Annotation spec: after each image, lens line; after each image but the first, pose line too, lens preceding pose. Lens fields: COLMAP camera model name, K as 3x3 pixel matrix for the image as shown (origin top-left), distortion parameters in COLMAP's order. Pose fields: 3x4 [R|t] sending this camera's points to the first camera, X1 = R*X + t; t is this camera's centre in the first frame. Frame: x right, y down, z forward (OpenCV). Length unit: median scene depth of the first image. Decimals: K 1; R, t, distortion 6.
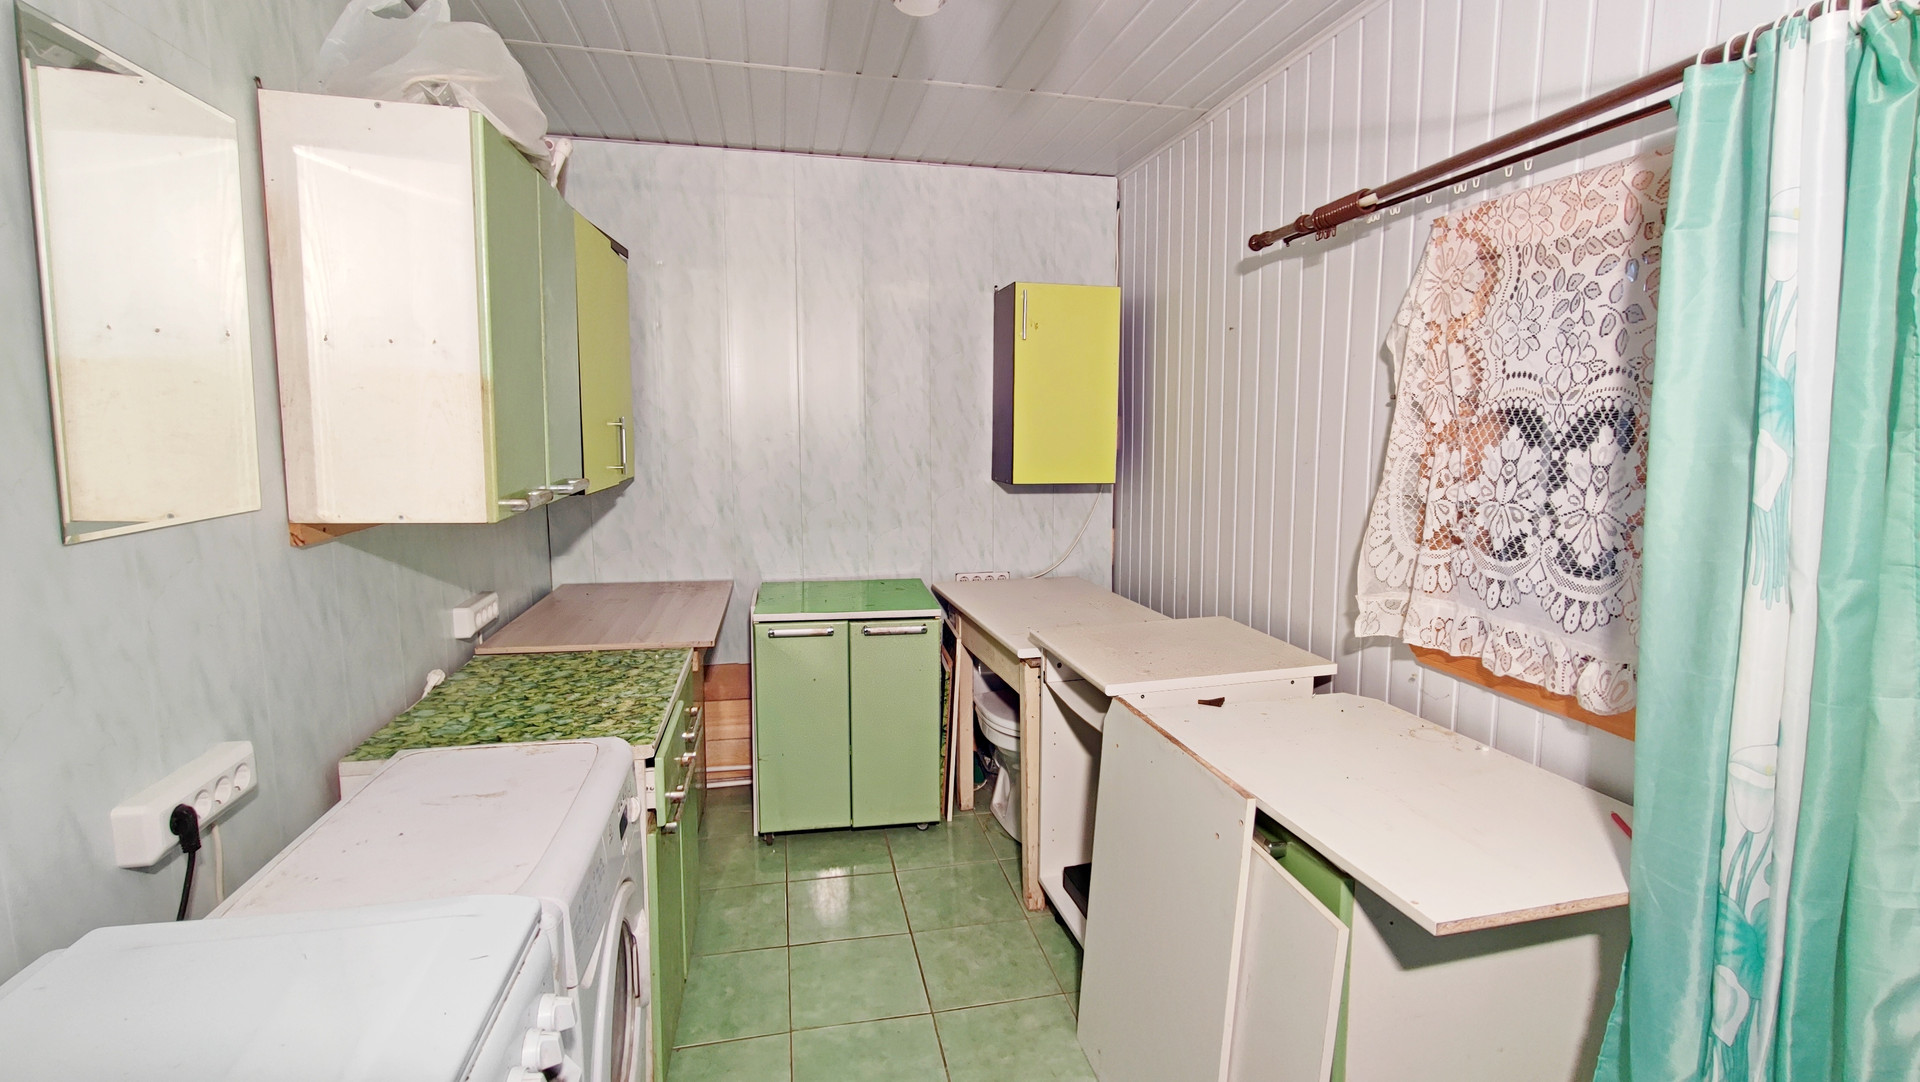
lens RADIAL K [[874.3, 0, 962.9], [0, 874.3, 532.7], [0, 0, 1]] dist [-0.002338, 0.004388]
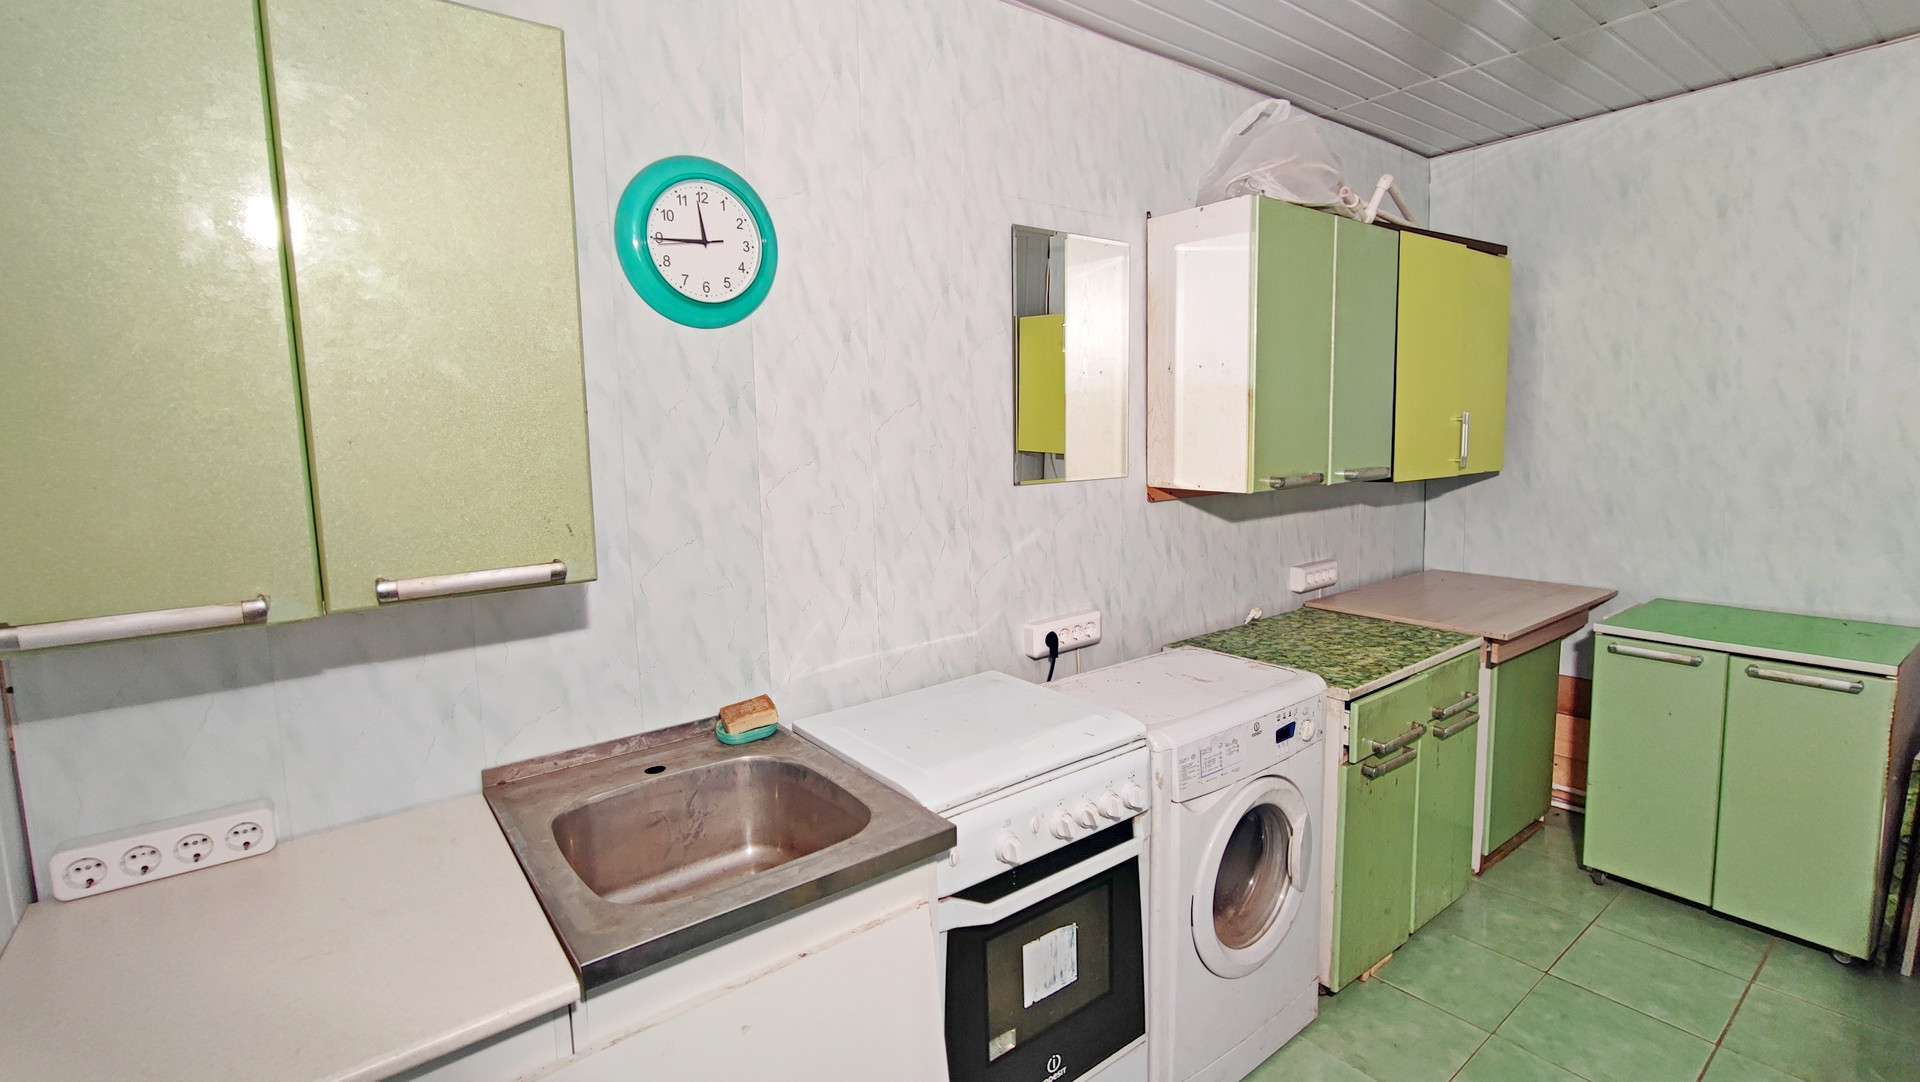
lens RADIAL K [[874.3, 0, 967.6], [0, 874.3, 536.2], [0, 0, 1]] dist [-0.002338, 0.004388]
pose [[0.439234, 0.090136, -0.893840, 0.469693], [-0.088822, 0.994436, 0.056633, 0.015762], [0.893971, 0.054518, 0.444796, 0.007413]]
